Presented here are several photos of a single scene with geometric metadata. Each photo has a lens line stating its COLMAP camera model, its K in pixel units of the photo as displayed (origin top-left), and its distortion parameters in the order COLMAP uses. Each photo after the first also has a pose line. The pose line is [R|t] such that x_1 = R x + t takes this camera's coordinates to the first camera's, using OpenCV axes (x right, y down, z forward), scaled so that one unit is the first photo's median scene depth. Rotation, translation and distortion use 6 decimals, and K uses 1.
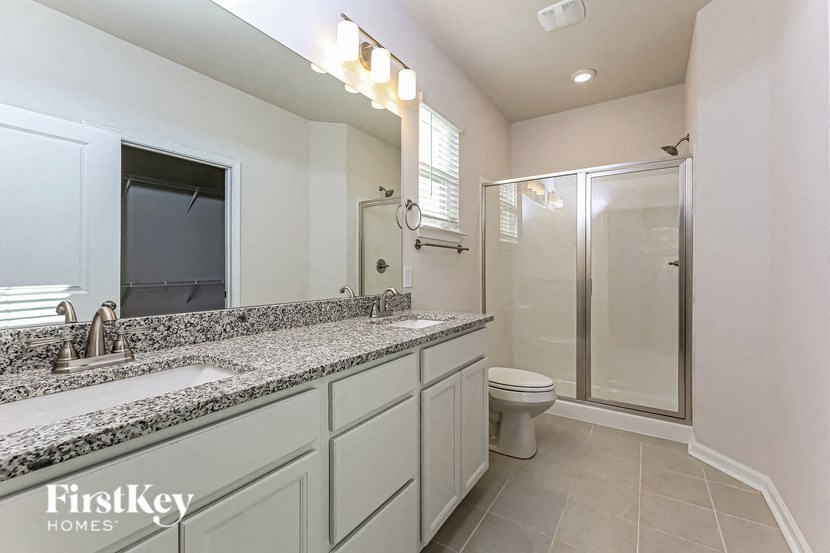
lens RADIAL K [[369.6, 0, 415.1], [0, 369.6, 273.4], [0, 0, 1]] dist [-0.000870, 0.000135]
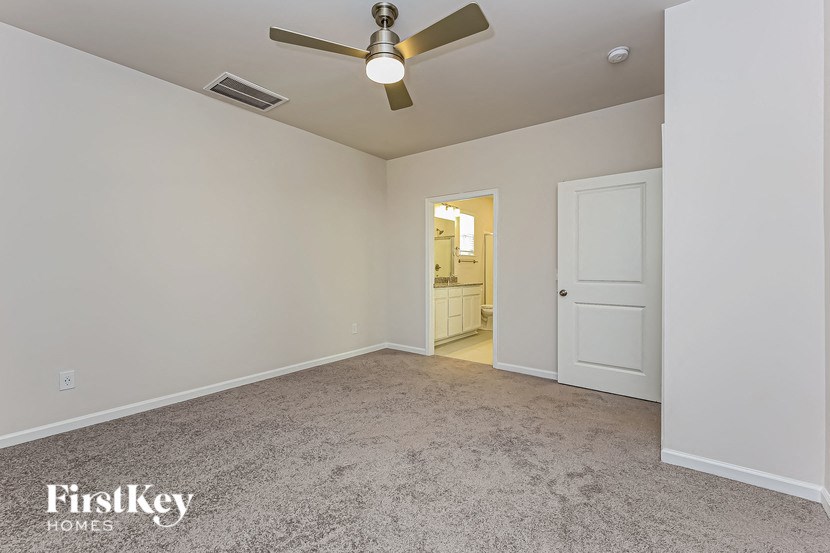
lens RADIAL K [[369.6, 0, 413.7], [0, 369.6, 273.9], [0, 0, 1]] dist [-0.000870, 0.000135]
pose [[0.997669, 0.006445, -0.067931, -0.153036], [-0.006310, 0.999978, 0.002196, 0.020223], [0.067944, -0.001762, 0.997688, -1.954955]]
